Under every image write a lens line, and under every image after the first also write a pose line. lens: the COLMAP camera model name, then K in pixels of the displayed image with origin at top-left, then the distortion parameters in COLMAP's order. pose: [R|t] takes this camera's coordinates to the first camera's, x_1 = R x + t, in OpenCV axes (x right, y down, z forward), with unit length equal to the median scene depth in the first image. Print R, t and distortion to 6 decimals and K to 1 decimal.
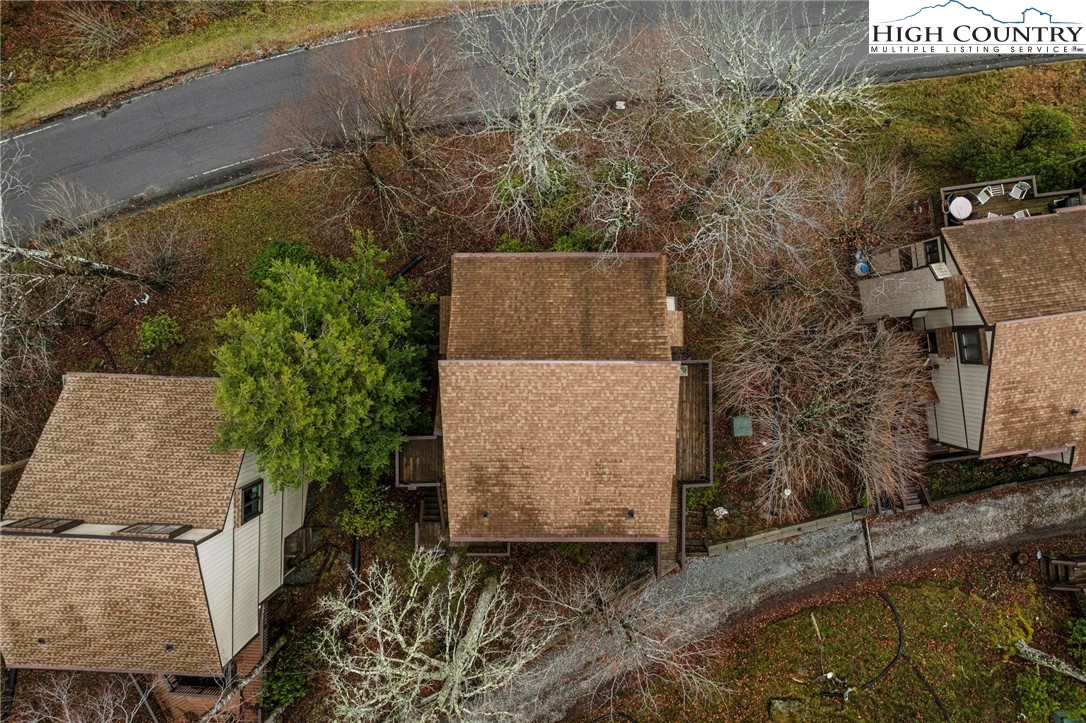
lens RADIAL K [[748.1, 0, 543.2], [0, 748.1, 361.9], [0, 0, 1]] dist [-0.043630, 0.012751]
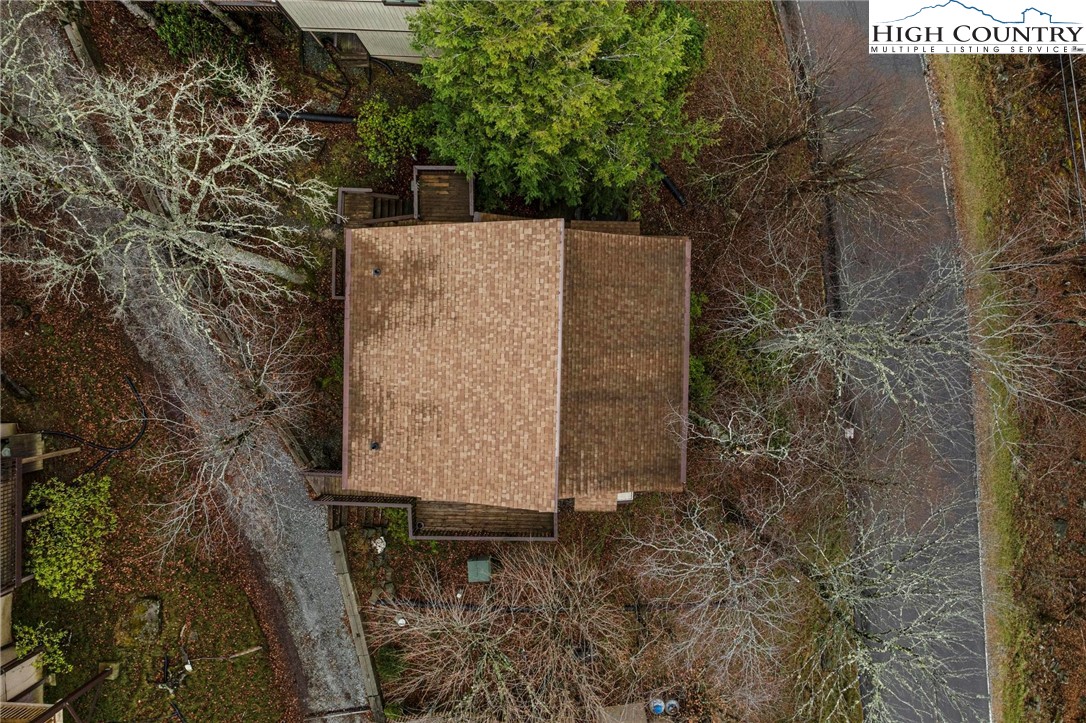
lens RADIAL K [[748.1, 0, 551.2], [0, 748.1, 332.1], [0, 0, 1]] dist [-0.043630, 0.012751]
pose [[-0.018053, 0.999792, 0.009442, -0.021953], [-0.999831, -0.018084, 0.003163, 0.006554], [0.003333, -0.009383, 0.999950, 0.168885]]
